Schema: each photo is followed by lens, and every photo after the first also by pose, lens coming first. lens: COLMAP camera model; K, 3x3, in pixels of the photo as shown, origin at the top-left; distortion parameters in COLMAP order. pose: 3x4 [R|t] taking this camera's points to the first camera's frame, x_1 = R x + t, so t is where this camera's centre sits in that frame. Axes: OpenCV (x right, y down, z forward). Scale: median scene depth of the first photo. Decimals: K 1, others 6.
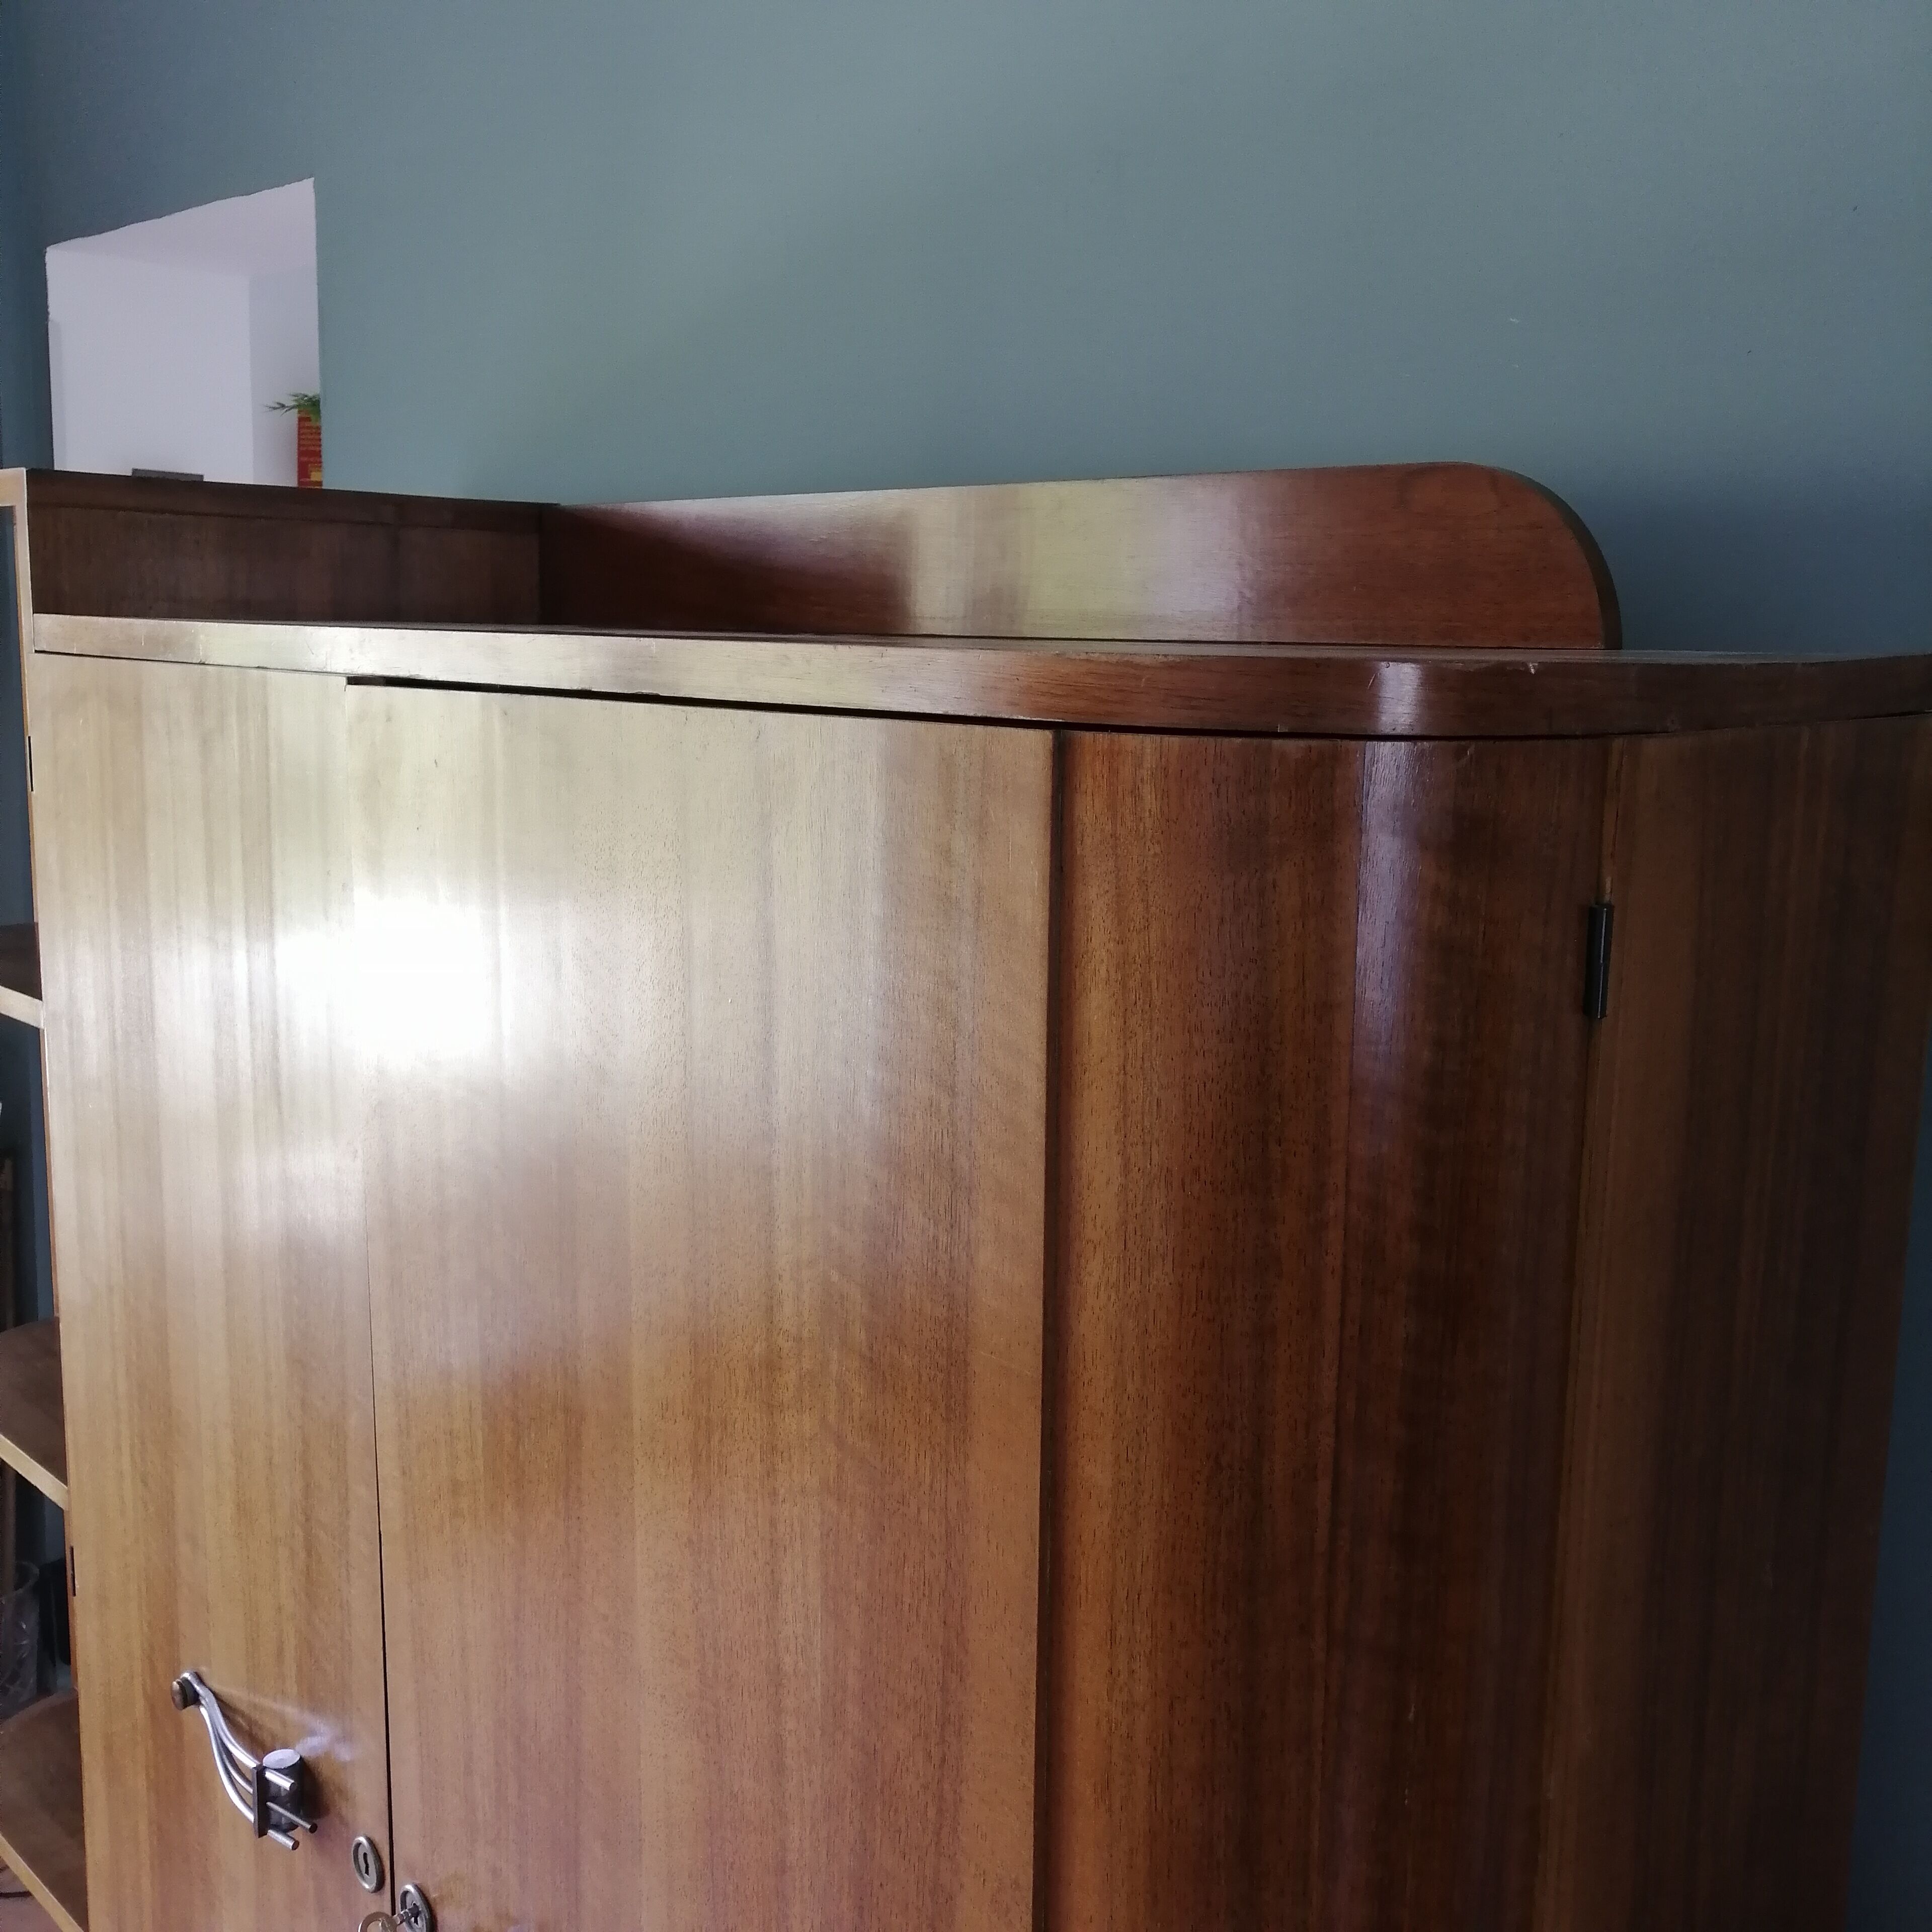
lens RADIAL K [[2016.0, 0, 975.3], [0, 2016.0, 928.9], [0, 0, 1]] dist [-0.004257, 0.026749]
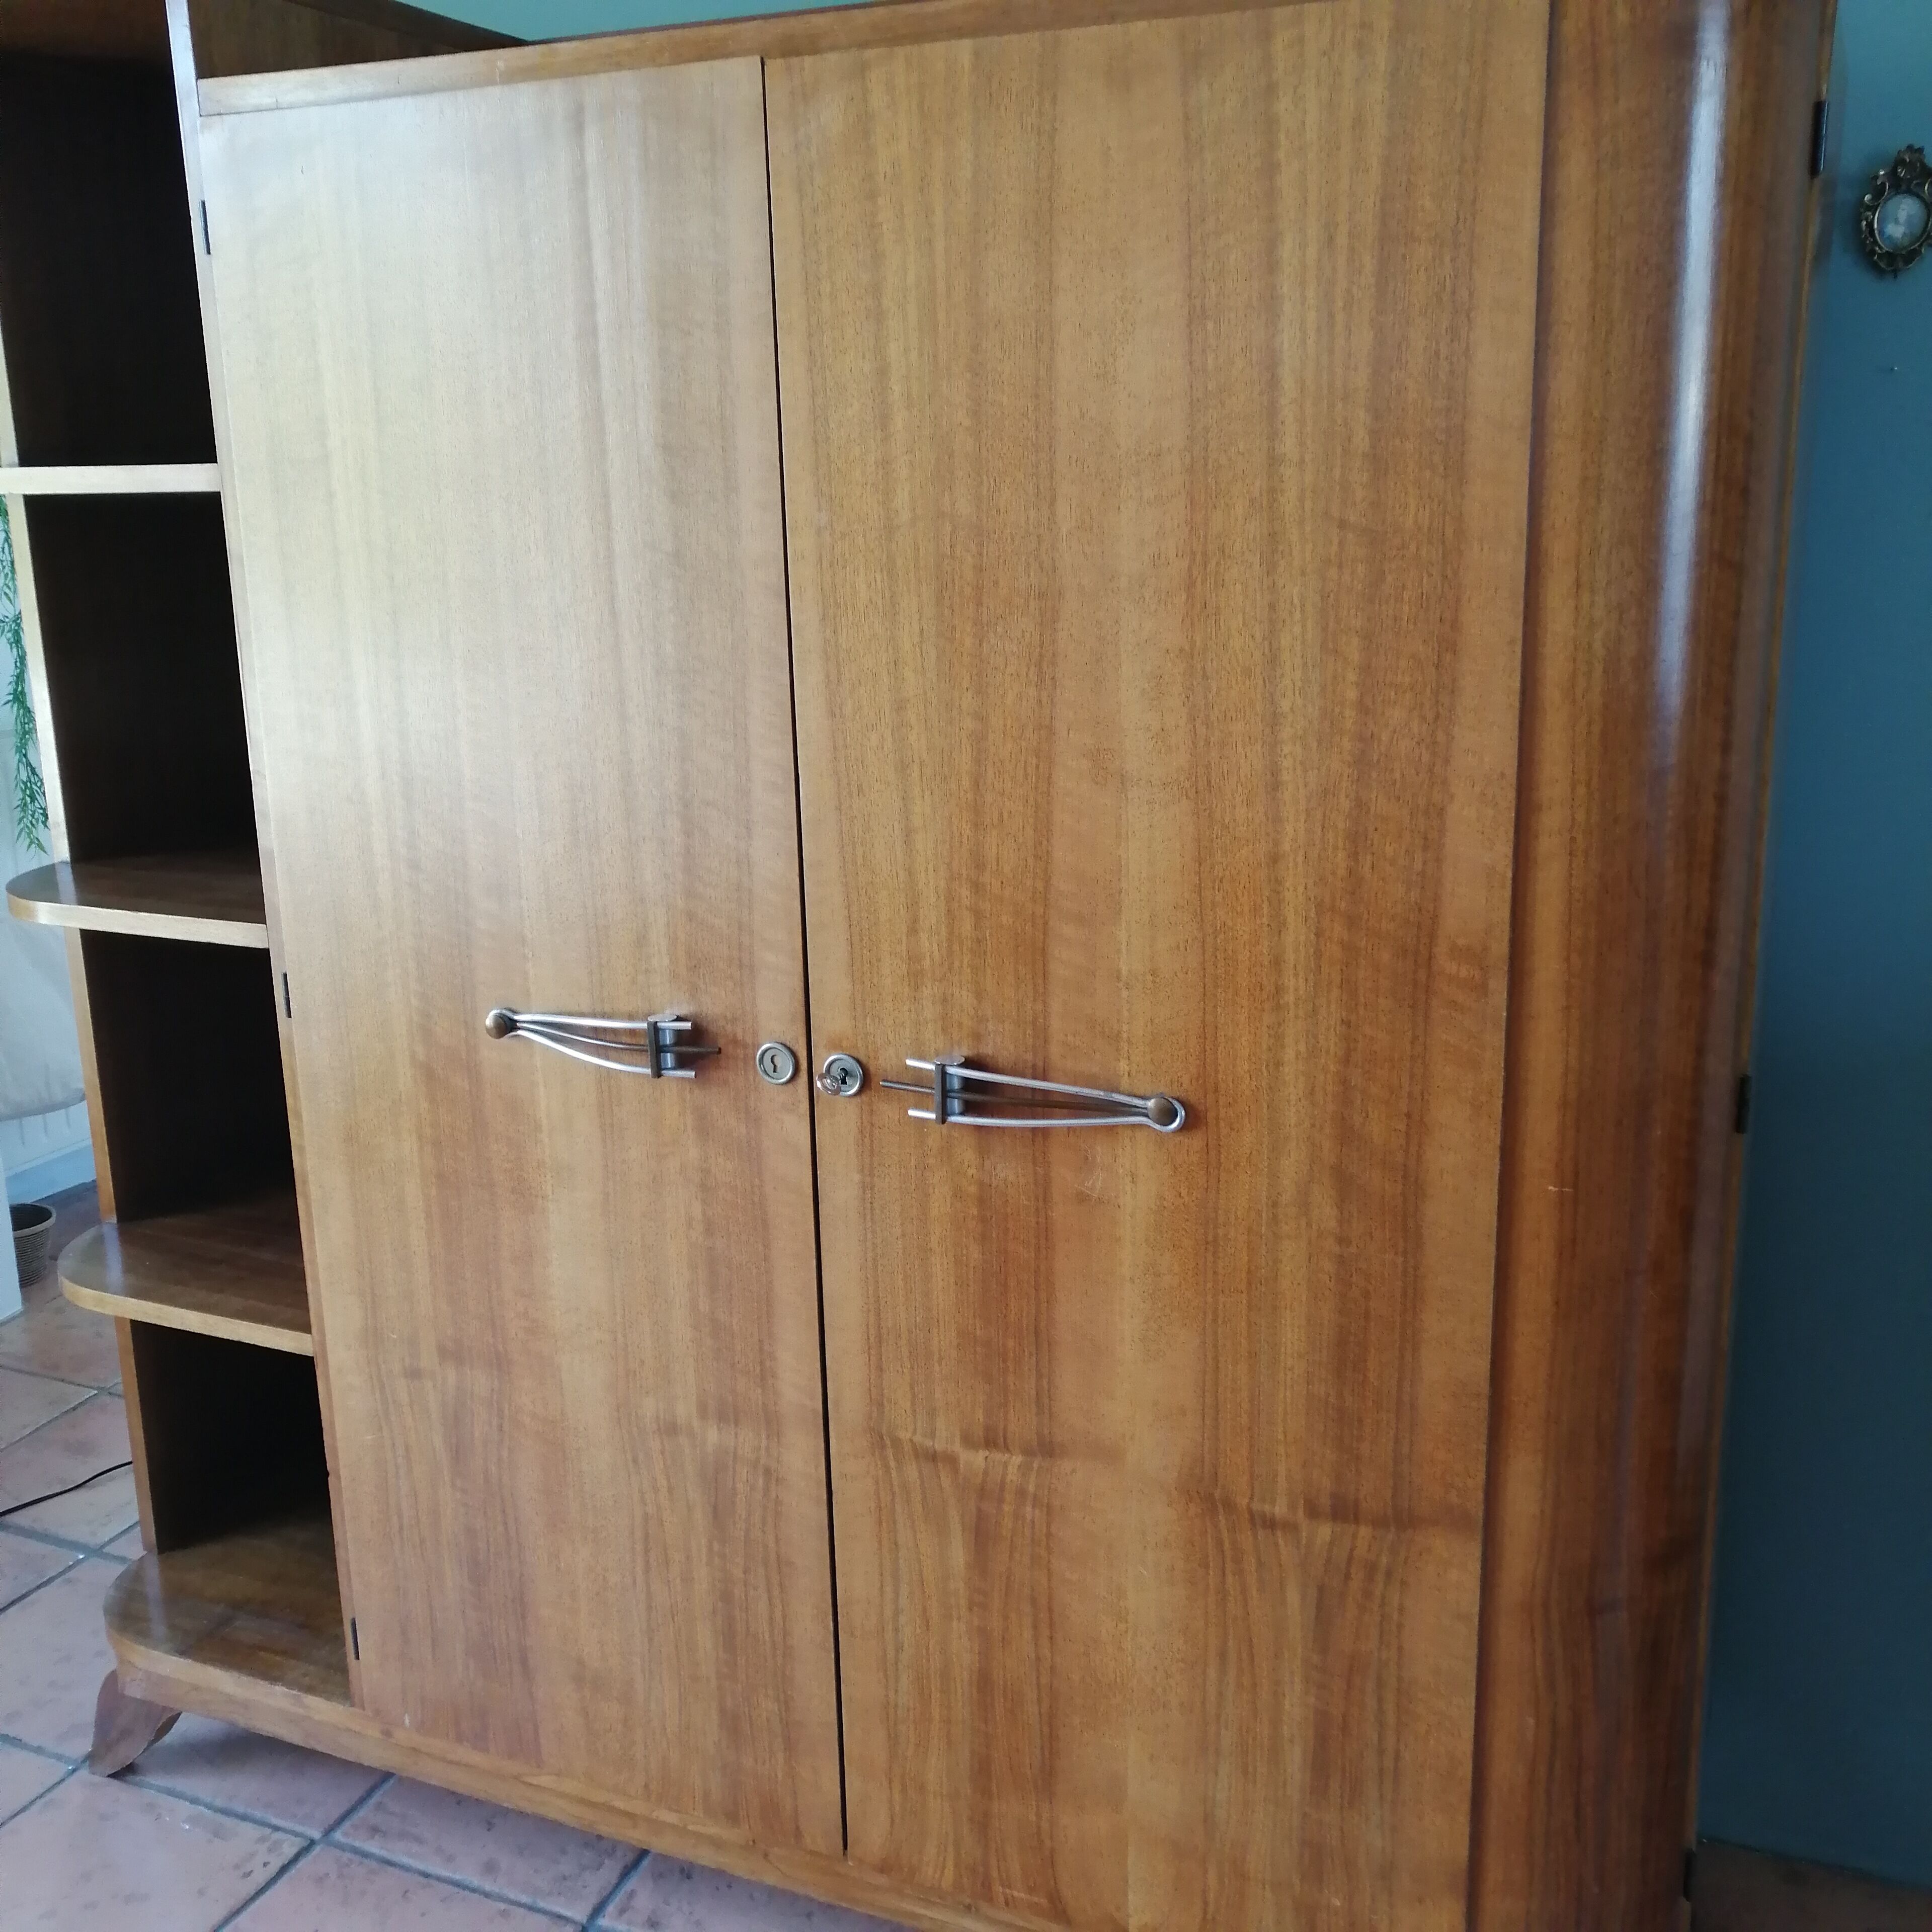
lens RADIAL K [[2016.0, 0, 975.3], [0, 2016.0, 928.9], [0, 0, 1]] dist [-0.004257, 0.026749]
pose [[0.929836, -0.117609, 0.348673, -0.868248], [0.090209, 0.991489, 0.093868, 0.384962], [-0.356746, -0.055828, 0.932532, -0.302686]]
